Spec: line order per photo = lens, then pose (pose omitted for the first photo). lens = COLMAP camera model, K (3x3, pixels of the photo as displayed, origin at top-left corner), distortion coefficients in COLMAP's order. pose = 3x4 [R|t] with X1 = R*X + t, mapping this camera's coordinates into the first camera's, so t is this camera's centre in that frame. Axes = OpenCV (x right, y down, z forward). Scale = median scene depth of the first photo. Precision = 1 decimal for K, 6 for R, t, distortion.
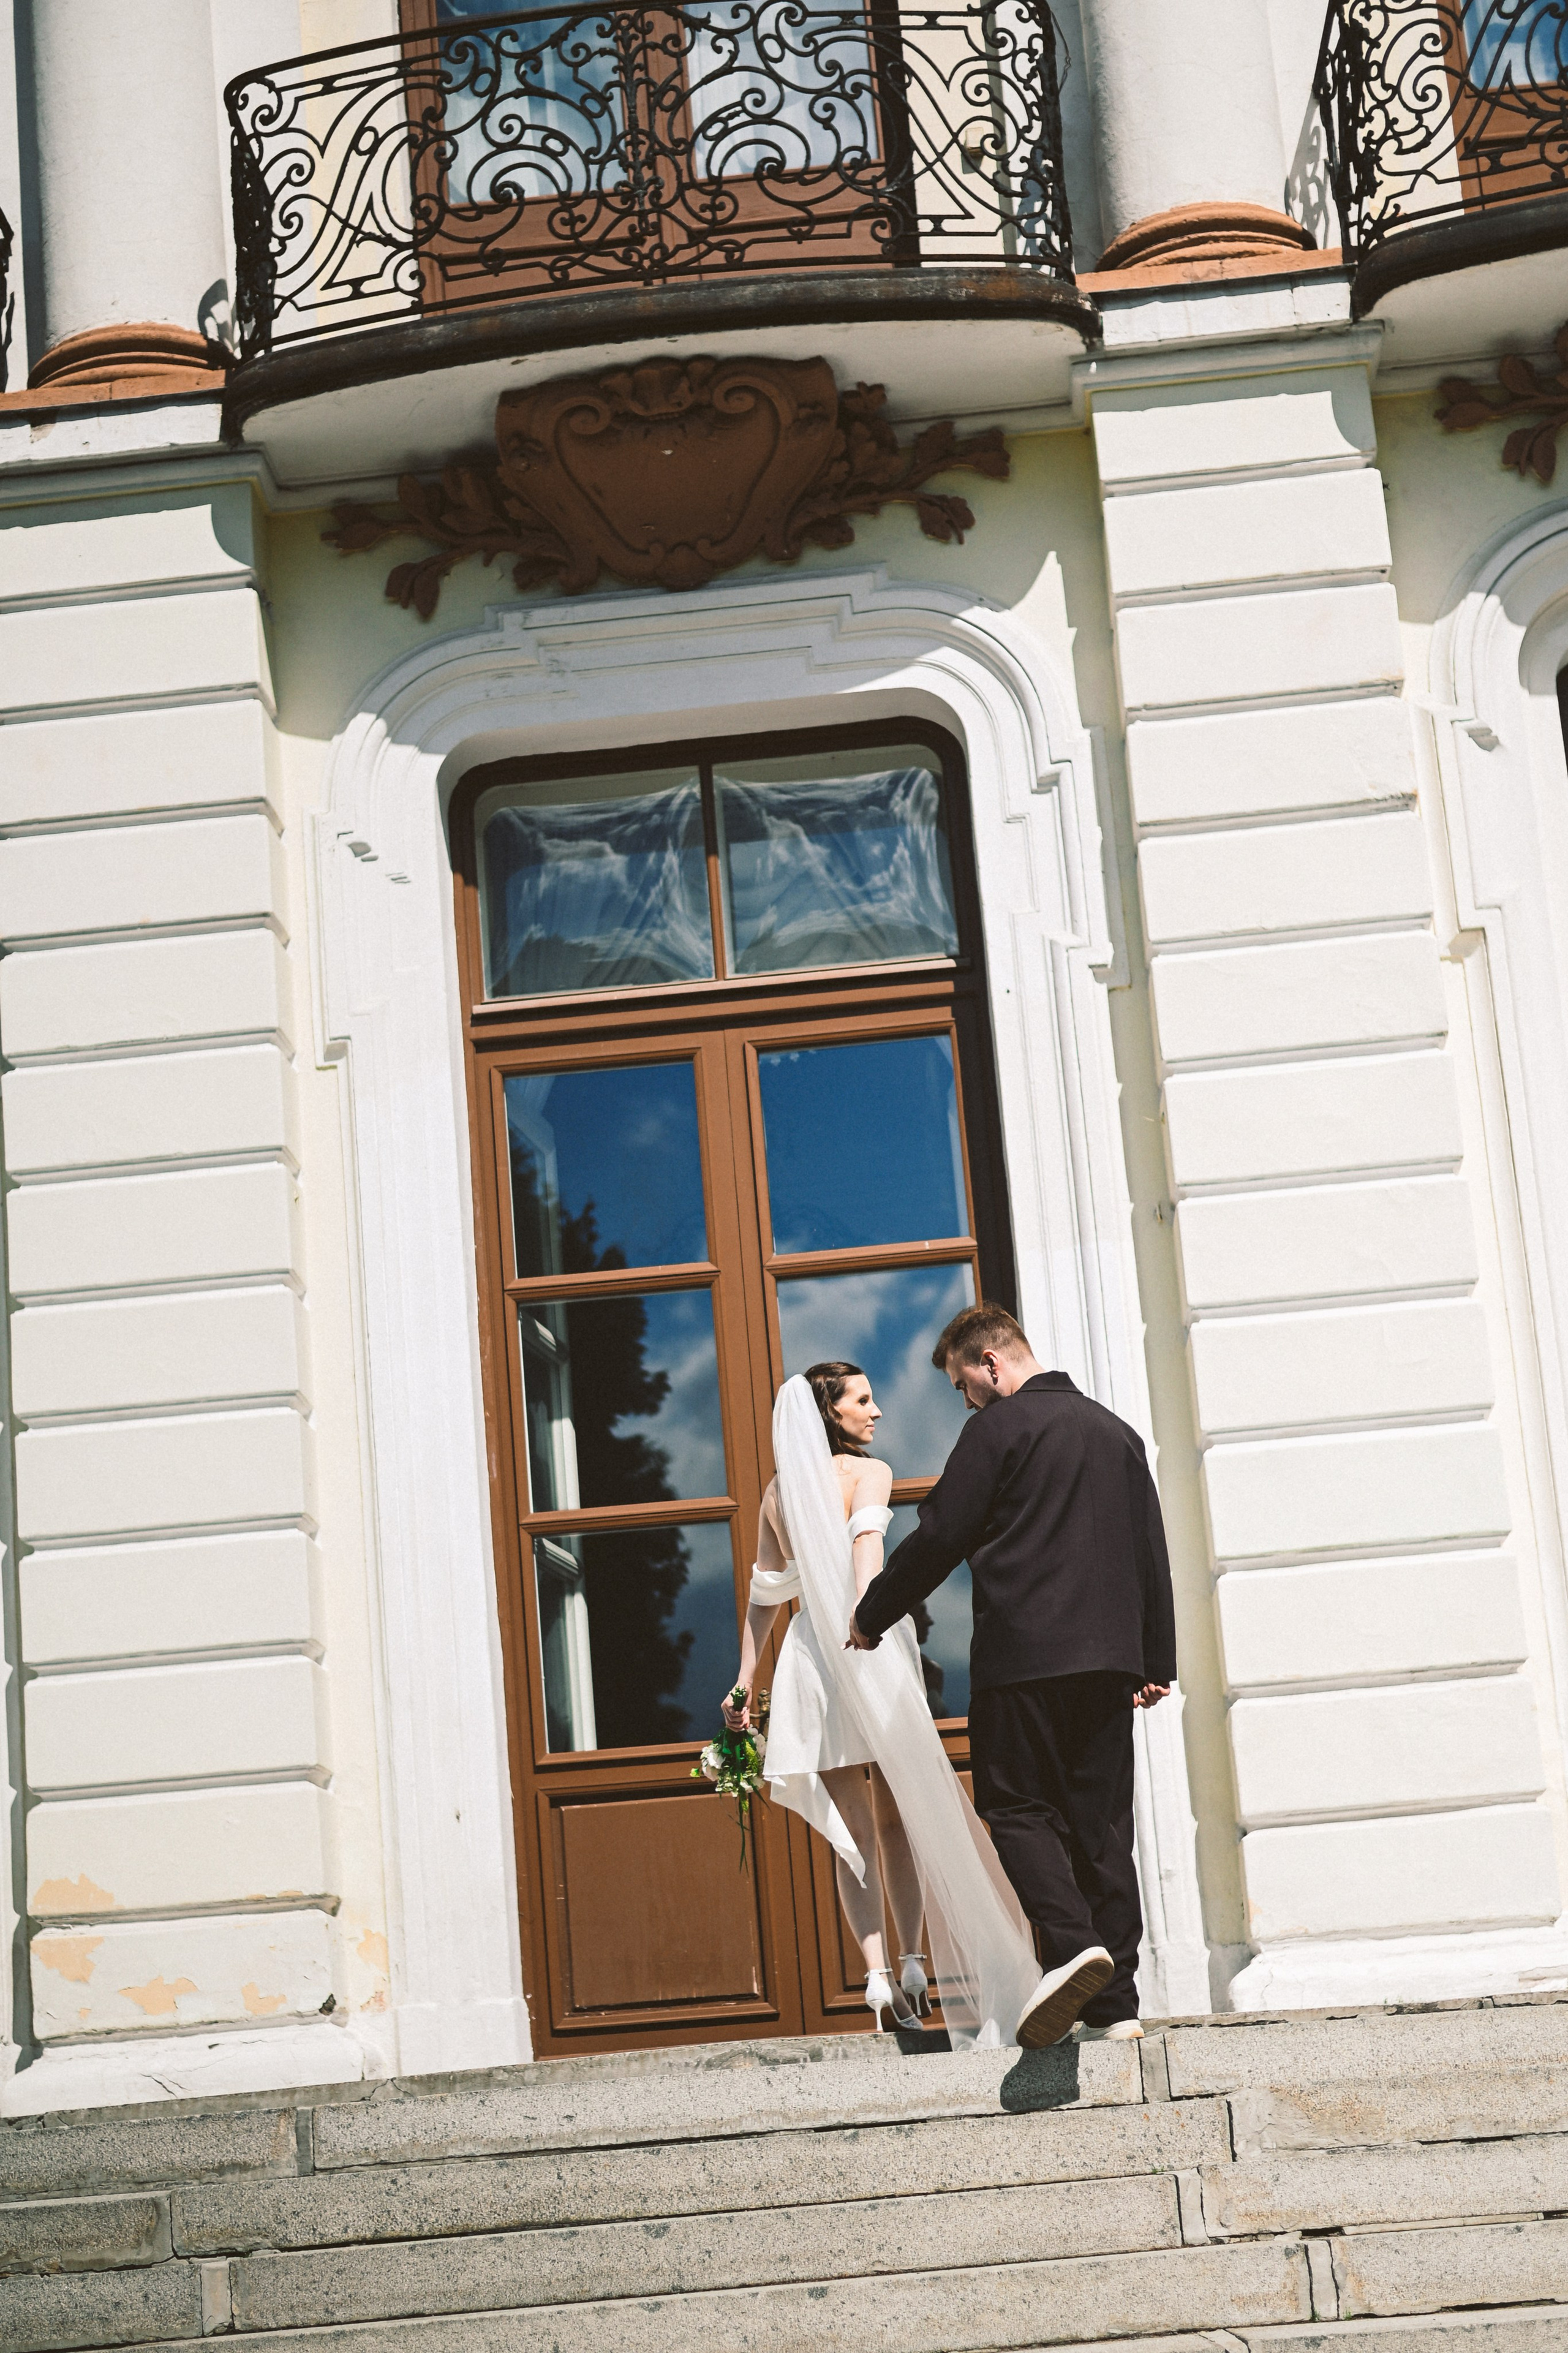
lens RADIAL K [[3424.3, 0, 723.3], [0, 3424.3, 1341.9], [0, 0, 1]] dist [-0.015241, 0.048807]
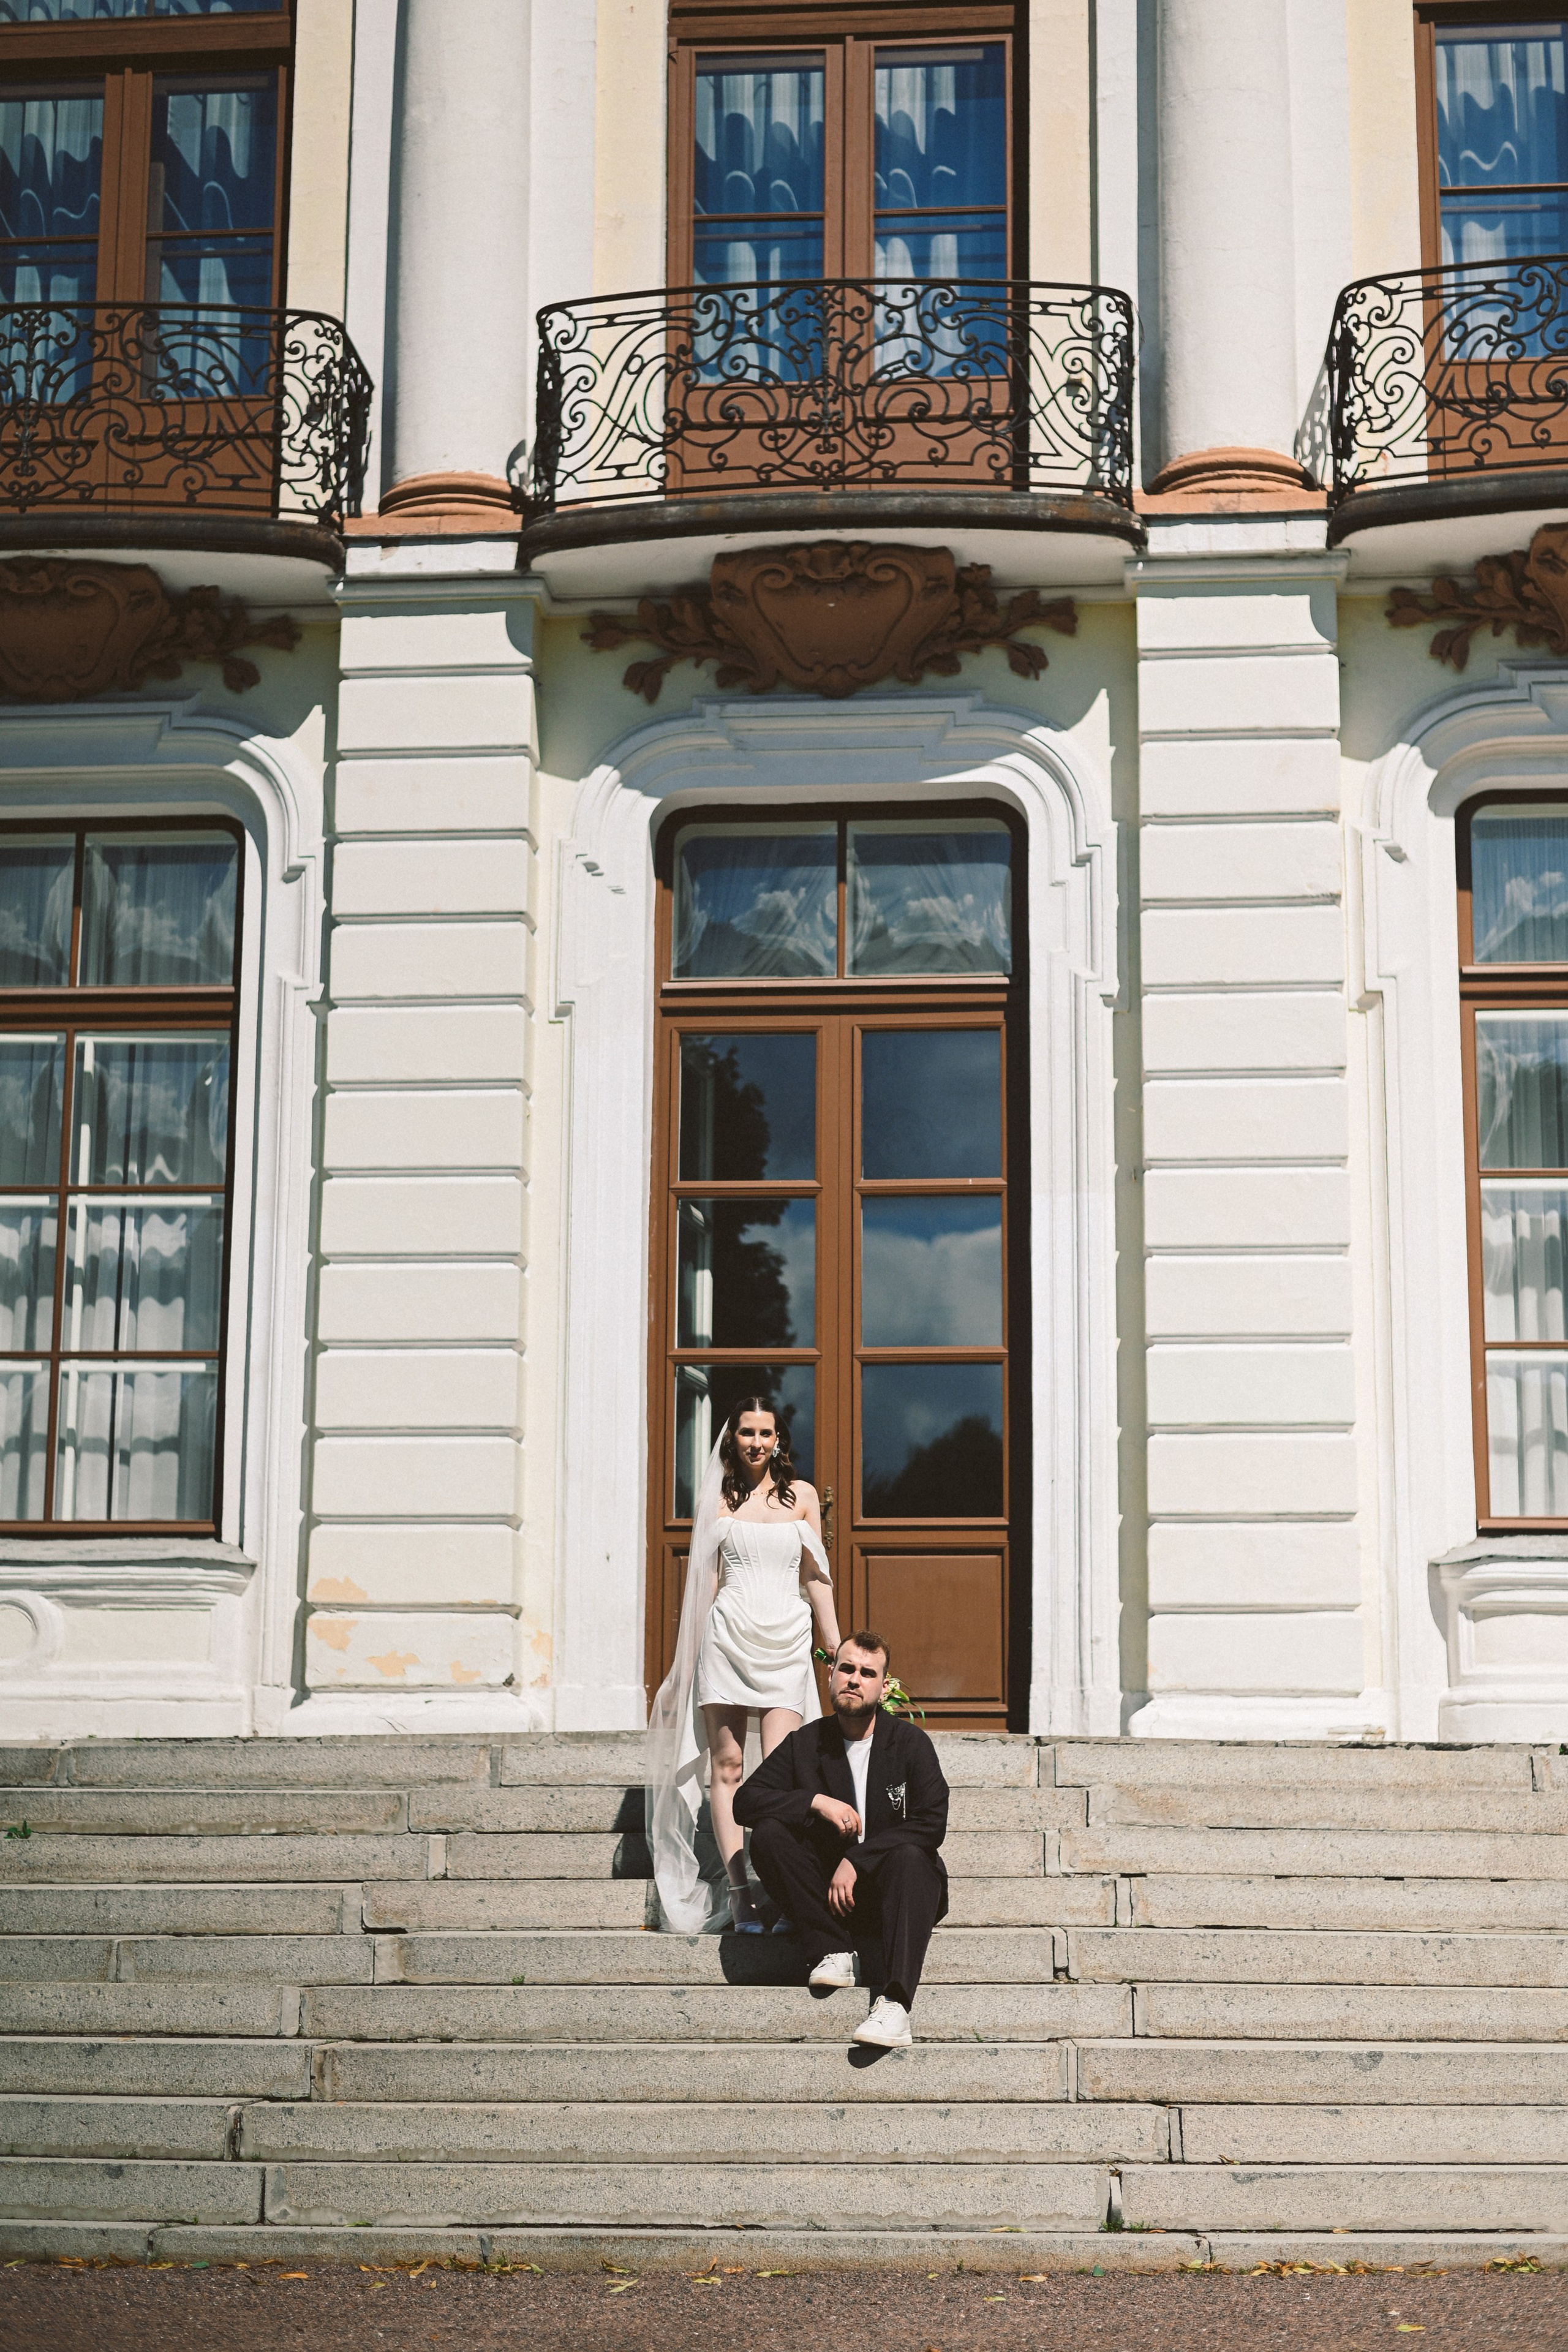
lens RADIAL K [[3402.5, 0, 784.0], [0, 3402.5, 1176.0], [0, 0, 1]] dist [-0.015274, 0.027127]
pose [[0.996348, 0.080470, -0.028569, 0.023105], [-0.079385, 0.996147, 0.037262, -0.077166], [0.031458, -0.034858, 0.998897, -0.402854]]
